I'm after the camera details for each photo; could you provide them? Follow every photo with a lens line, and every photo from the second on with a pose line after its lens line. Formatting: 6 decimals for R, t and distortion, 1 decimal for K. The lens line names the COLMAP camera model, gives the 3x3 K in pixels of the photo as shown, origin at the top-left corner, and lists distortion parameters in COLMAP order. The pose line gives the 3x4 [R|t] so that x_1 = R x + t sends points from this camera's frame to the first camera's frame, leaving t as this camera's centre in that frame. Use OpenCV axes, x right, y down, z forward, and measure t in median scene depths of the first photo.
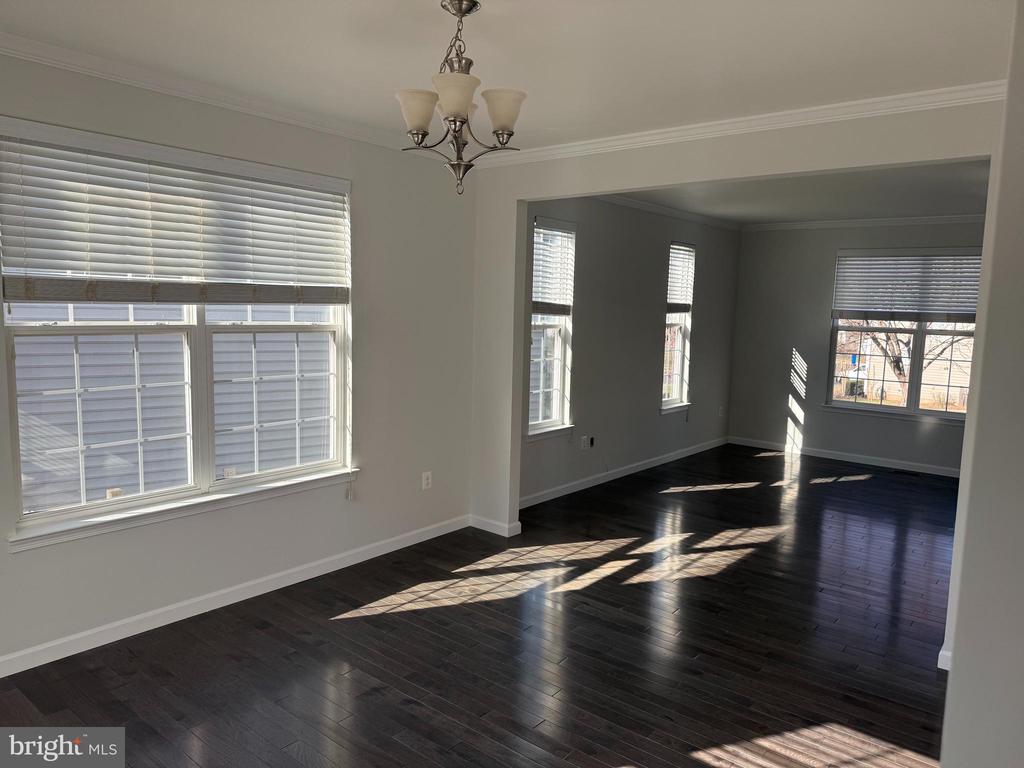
lens RADIAL K [[733.4, 0, 514.1], [0, 733.4, 384.6], [0, 0, 1]] dist [-0.002280, 0.001149]
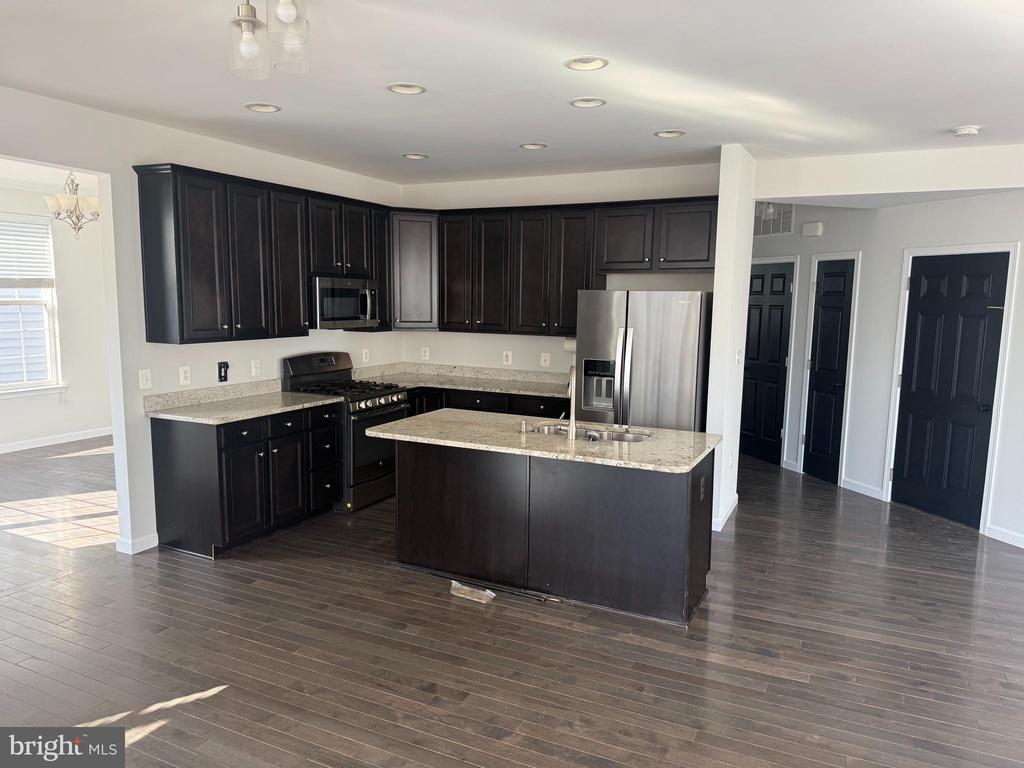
lens RADIAL K [[733.4, 0, 509.3], [0, 733.4, 385.3], [0, 0, 1]] dist [-0.002280, 0.001149]
pose [[0.971816, -0.038145, 0.232634, 0.406360], [0.035113, 0.999236, 0.017162, 0.127307], [-0.233111, -0.008509, 0.972413, -0.933256]]
